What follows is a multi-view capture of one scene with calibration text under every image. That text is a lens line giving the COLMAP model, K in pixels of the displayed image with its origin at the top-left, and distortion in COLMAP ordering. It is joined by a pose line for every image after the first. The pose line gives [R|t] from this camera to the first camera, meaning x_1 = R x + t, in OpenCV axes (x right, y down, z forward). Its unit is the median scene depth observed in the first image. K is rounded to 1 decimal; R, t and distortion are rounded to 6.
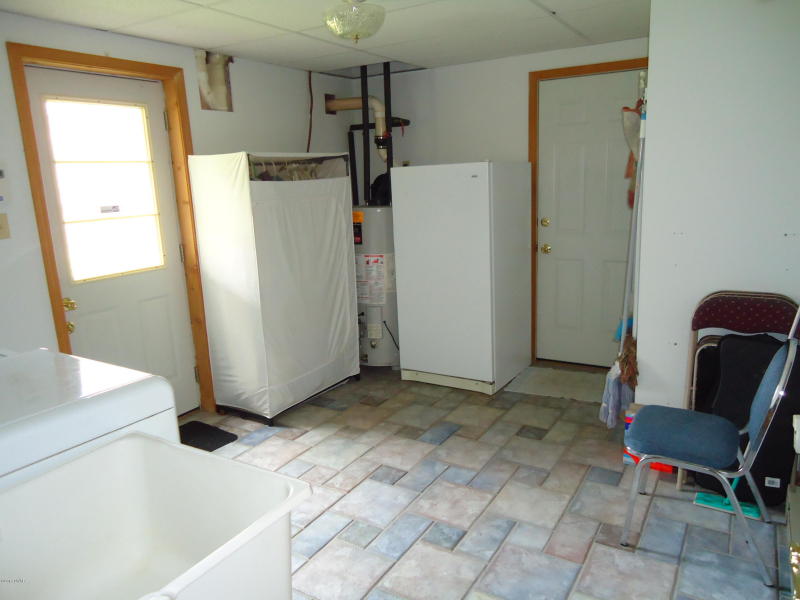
lens RADIAL K [[583.2, 0, 400.0], [0, 583.2, 300.5], [0, 0, 1]] dist [-0.002996, 0.003386]
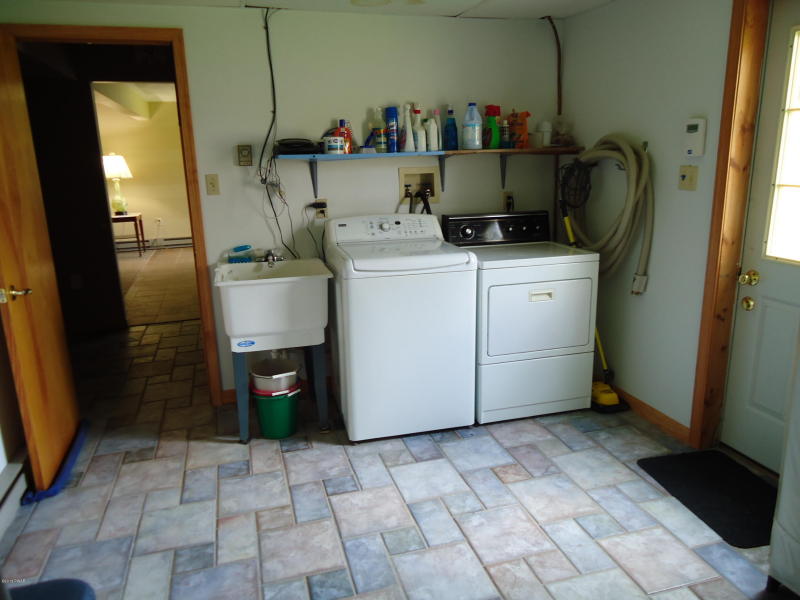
lens RADIAL K [[583.2, 0, 399.1], [0, 583.2, 299.4], [0, 0, 1]] dist [-0.002996, 0.003386]
pose [[-0.676305, 0.234107, -0.698430, 0.520369], [-0.101425, 0.909528, 0.403077, -0.339771], [0.729606, 0.343441, -0.591374, 1.483477]]
